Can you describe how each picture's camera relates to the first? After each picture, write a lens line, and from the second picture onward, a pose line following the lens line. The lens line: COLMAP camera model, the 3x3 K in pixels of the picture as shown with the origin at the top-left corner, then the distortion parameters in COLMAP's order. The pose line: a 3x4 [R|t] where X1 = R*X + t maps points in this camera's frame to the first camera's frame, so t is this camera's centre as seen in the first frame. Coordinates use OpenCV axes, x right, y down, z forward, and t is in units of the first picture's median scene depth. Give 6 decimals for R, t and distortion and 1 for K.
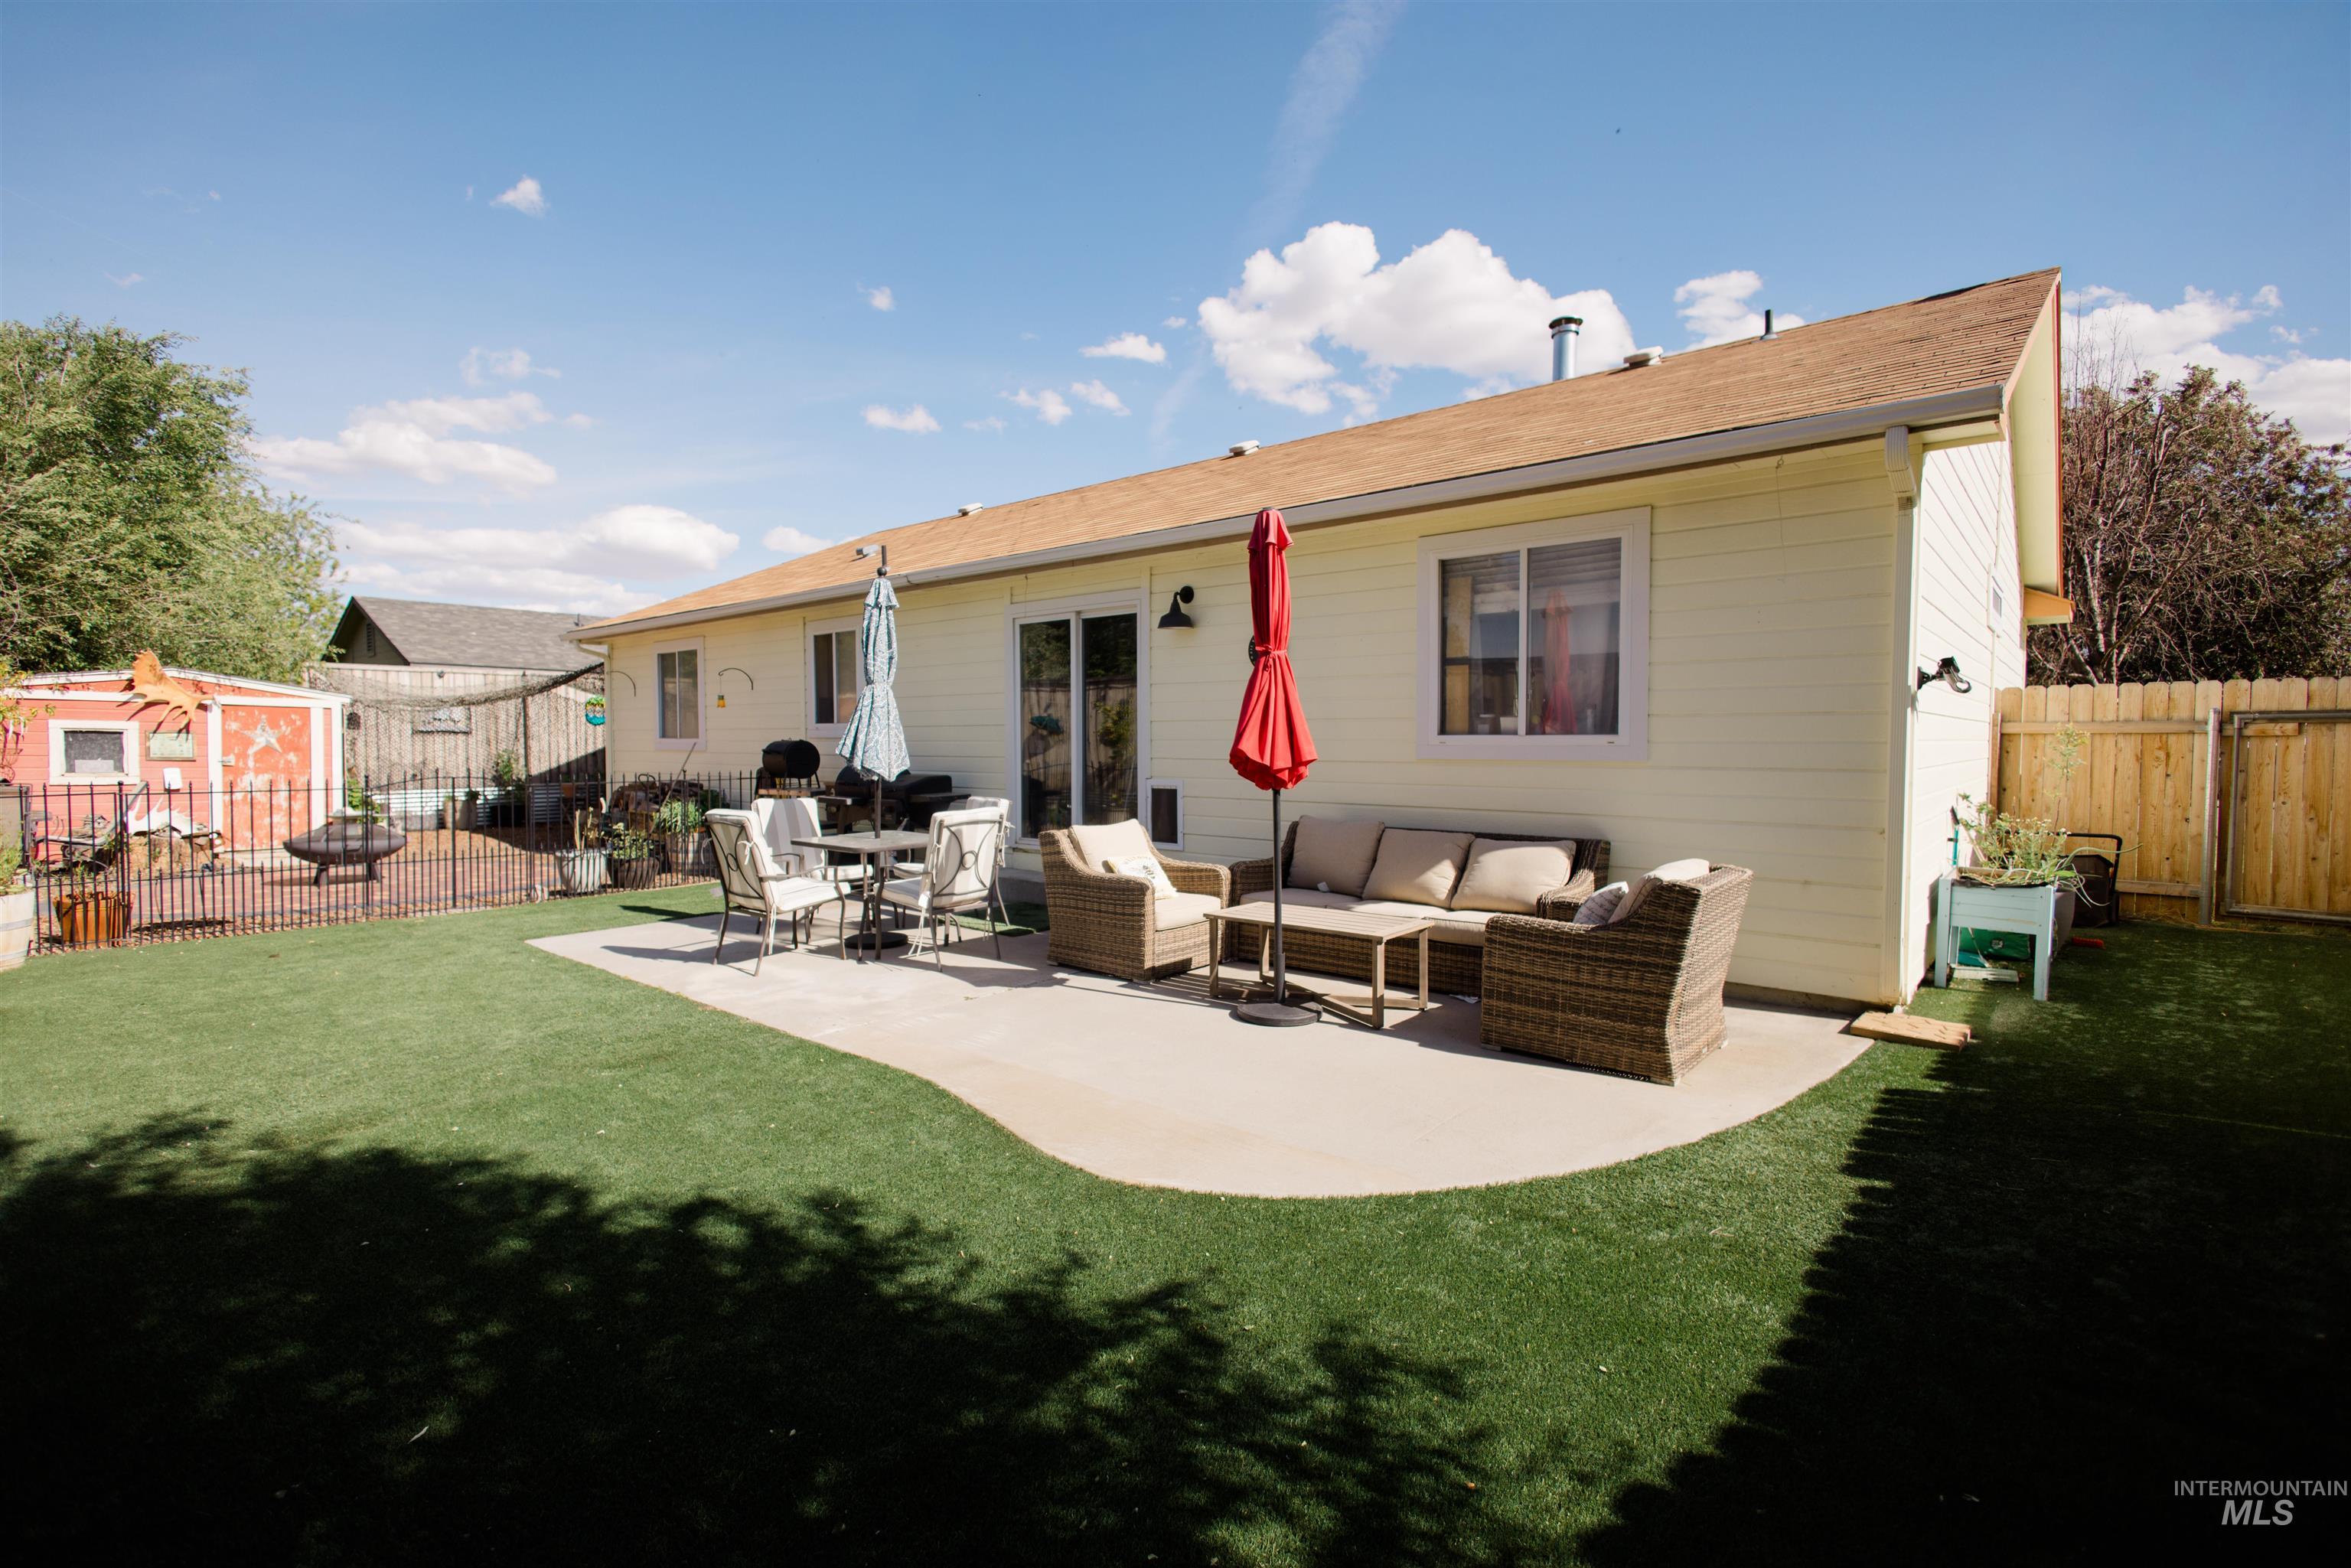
lens RADIAL K [[1070.2, 0, 1177.2], [0, 1070.2, 784.8], [0, 0, 1]] dist [0.011359, -0.006100]
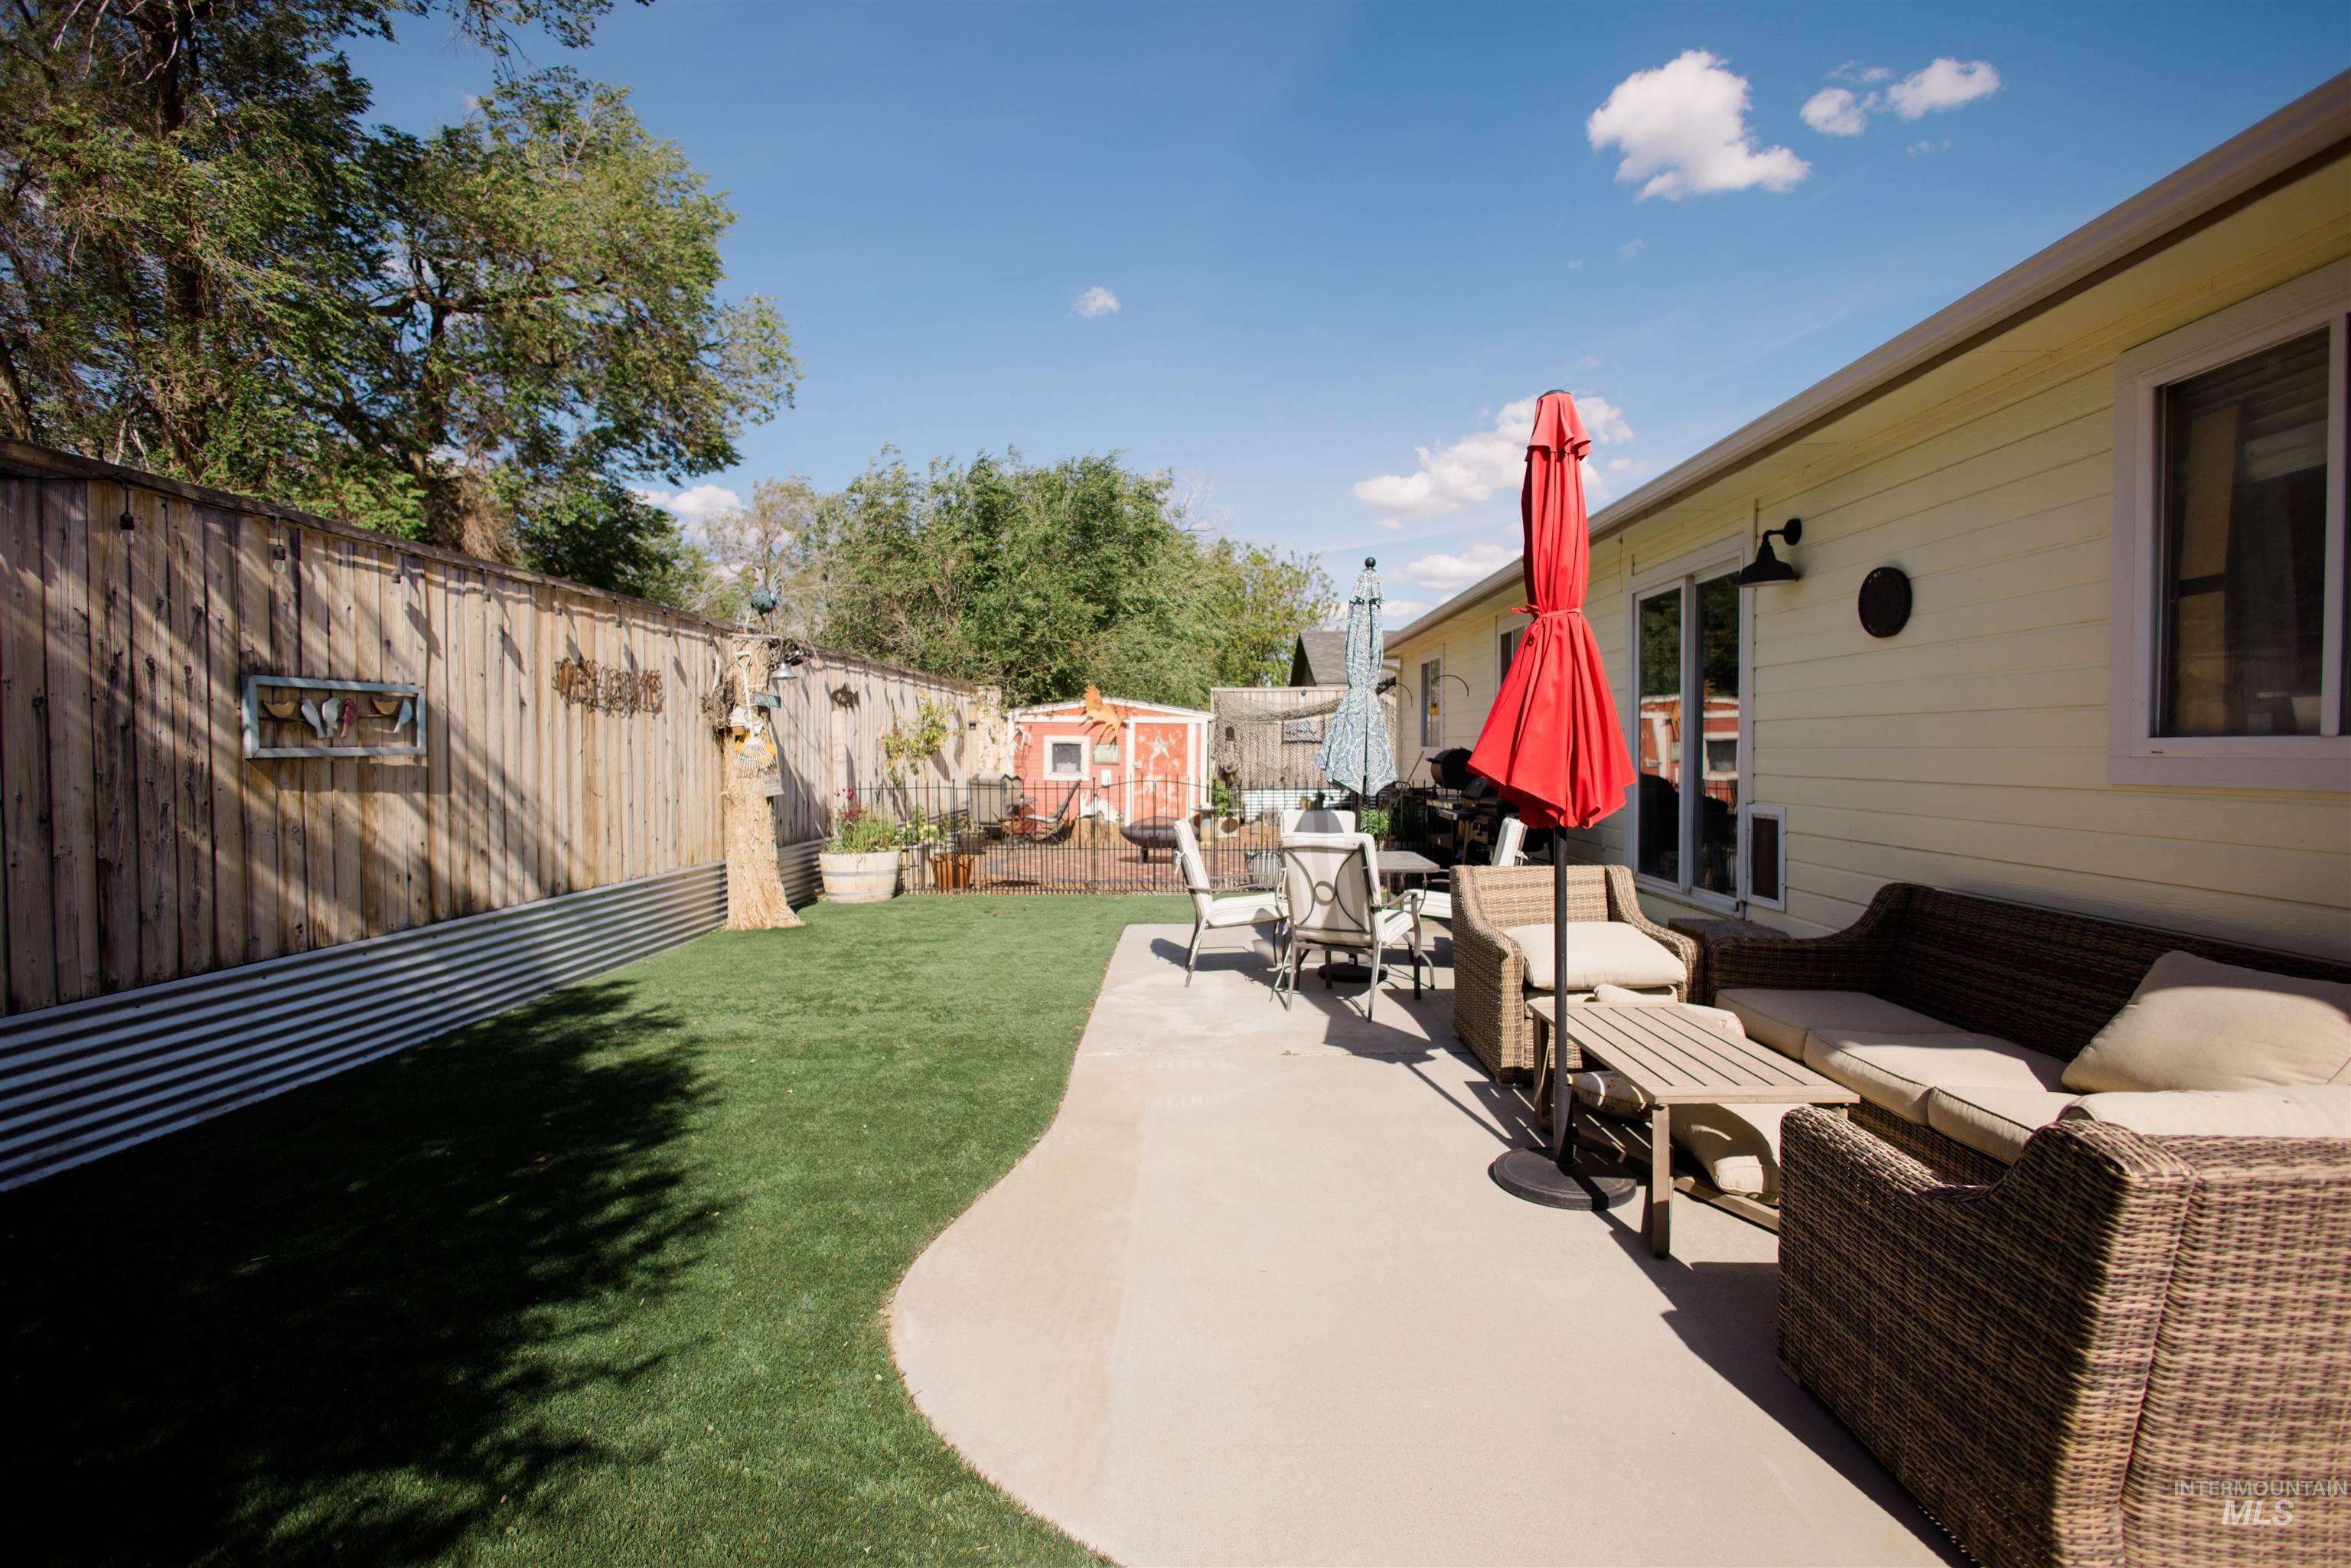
lens RADIAL K [[1088.9, 0, 1175.5], [0, 1088.9, 784.0], [0, 0, 1]] dist [0.011821, -0.006173]
pose [[0.638884, 0.021773, -0.768995, 0.203991], [-0.026757, 0.999624, 0.006073, -0.008983], [0.768838, 0.016696, 0.639226, 0.187366]]
